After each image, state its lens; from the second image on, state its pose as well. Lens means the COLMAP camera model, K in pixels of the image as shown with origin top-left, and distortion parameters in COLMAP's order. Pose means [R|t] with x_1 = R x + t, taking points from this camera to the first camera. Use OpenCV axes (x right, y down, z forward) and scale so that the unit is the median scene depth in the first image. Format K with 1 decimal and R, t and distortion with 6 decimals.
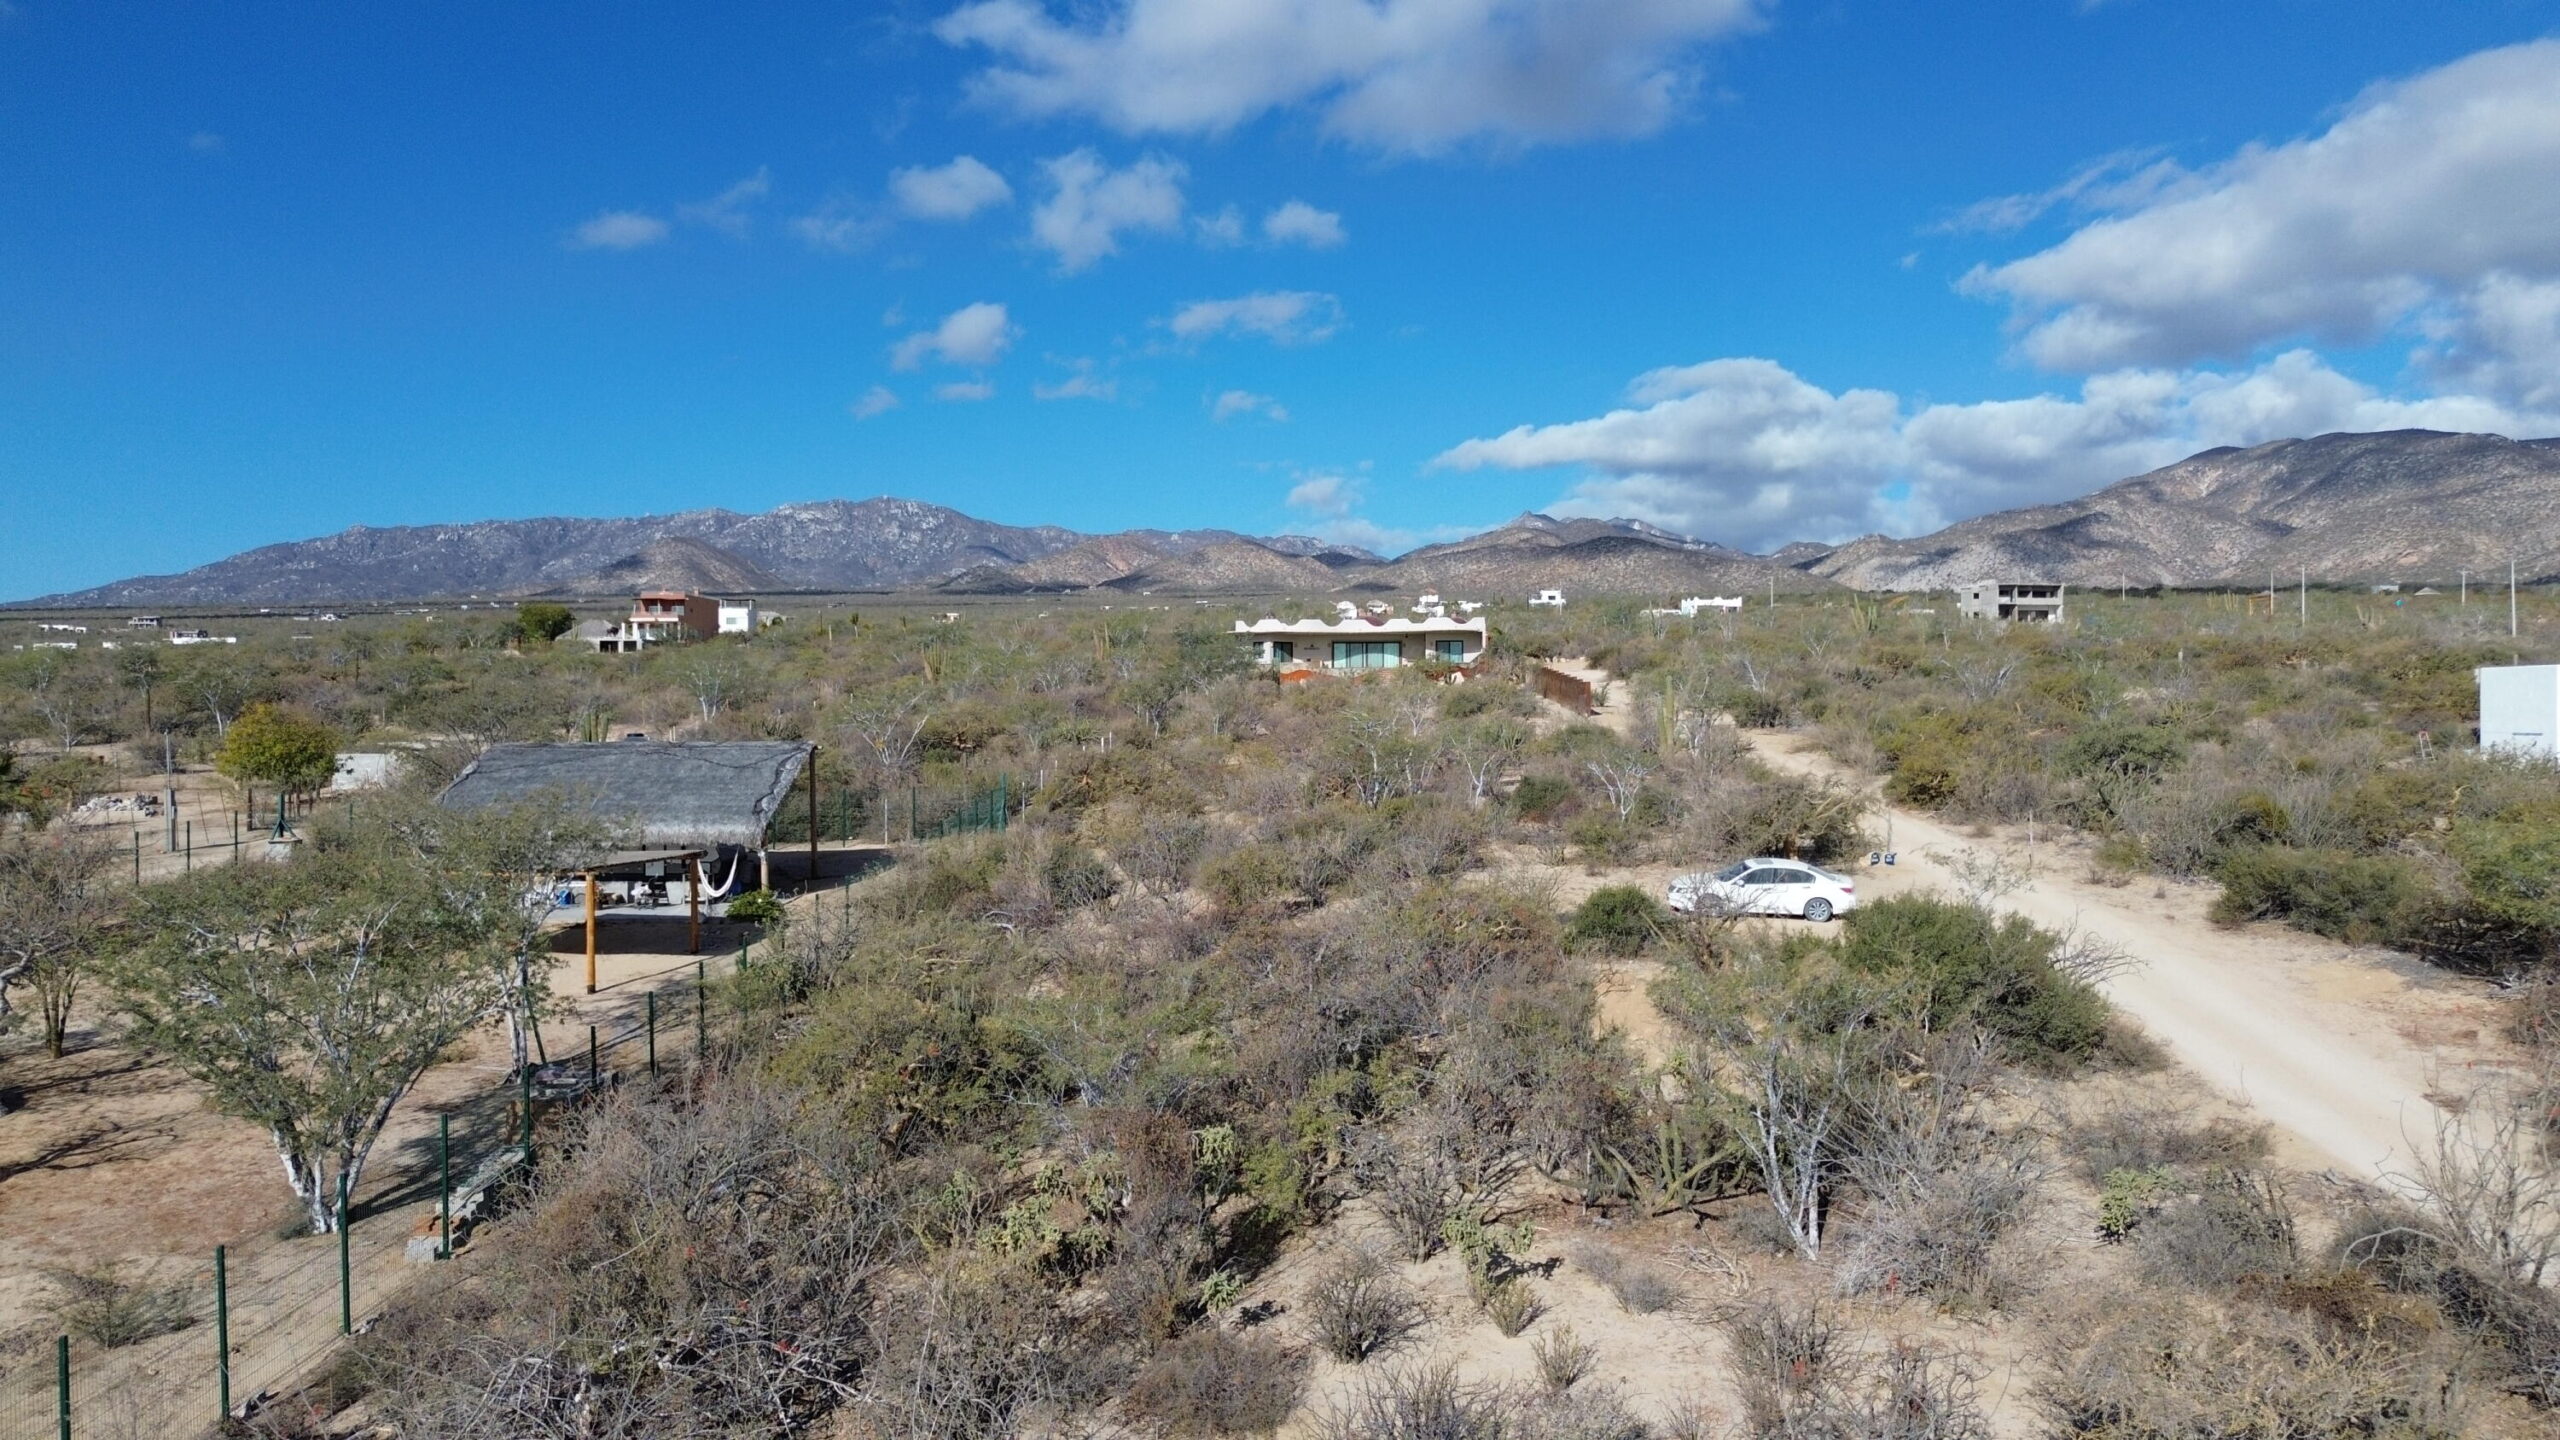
lens RADIAL K [[1910.4, 0, 1280.0], [0, 1910.4, 720.0], [0, 0, 1]] dist [0.000250, 0.034179]
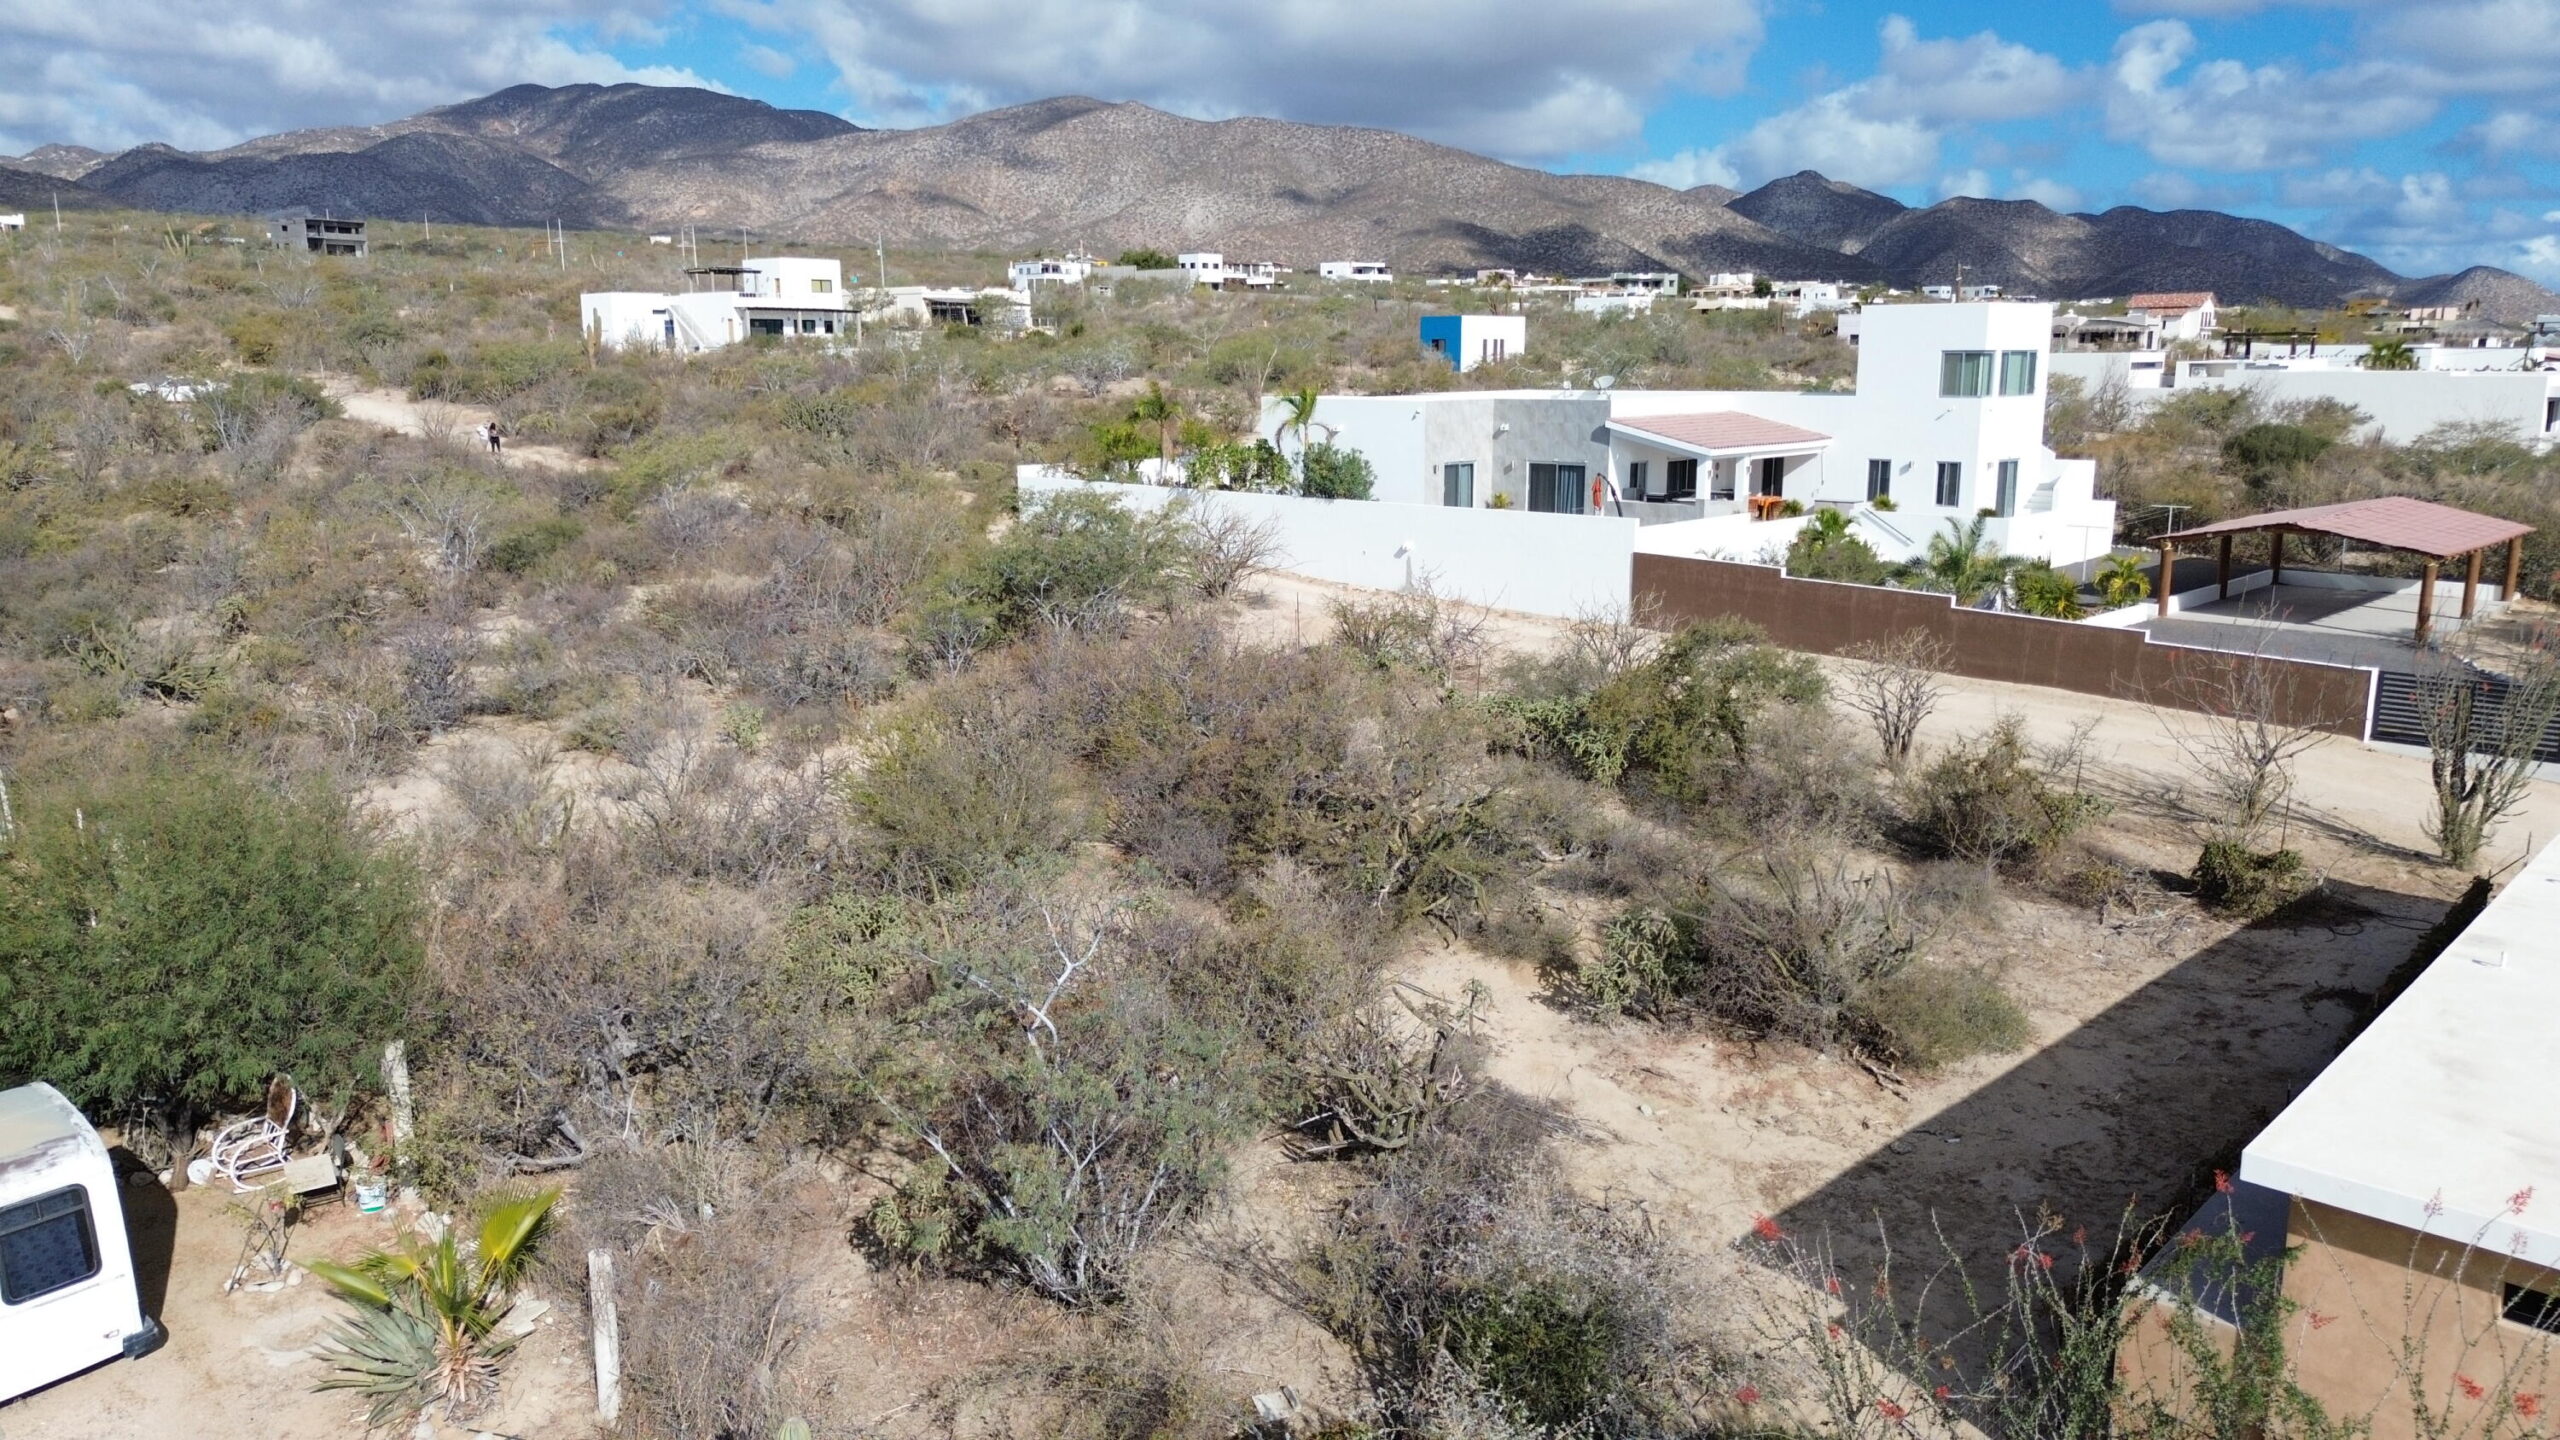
lens RADIAL K [[1910.4, 0, 1280.0], [0, 1910.4, 720.0], [0, 0, 1]] dist [0.000250, 0.034179]
pose [[0.685708, -0.132461, 0.715722, -0.062342], [-0.001598, 0.983025, 0.183463, 0.008343], [-0.727875, -0.126945, 0.673857, -0.174852]]
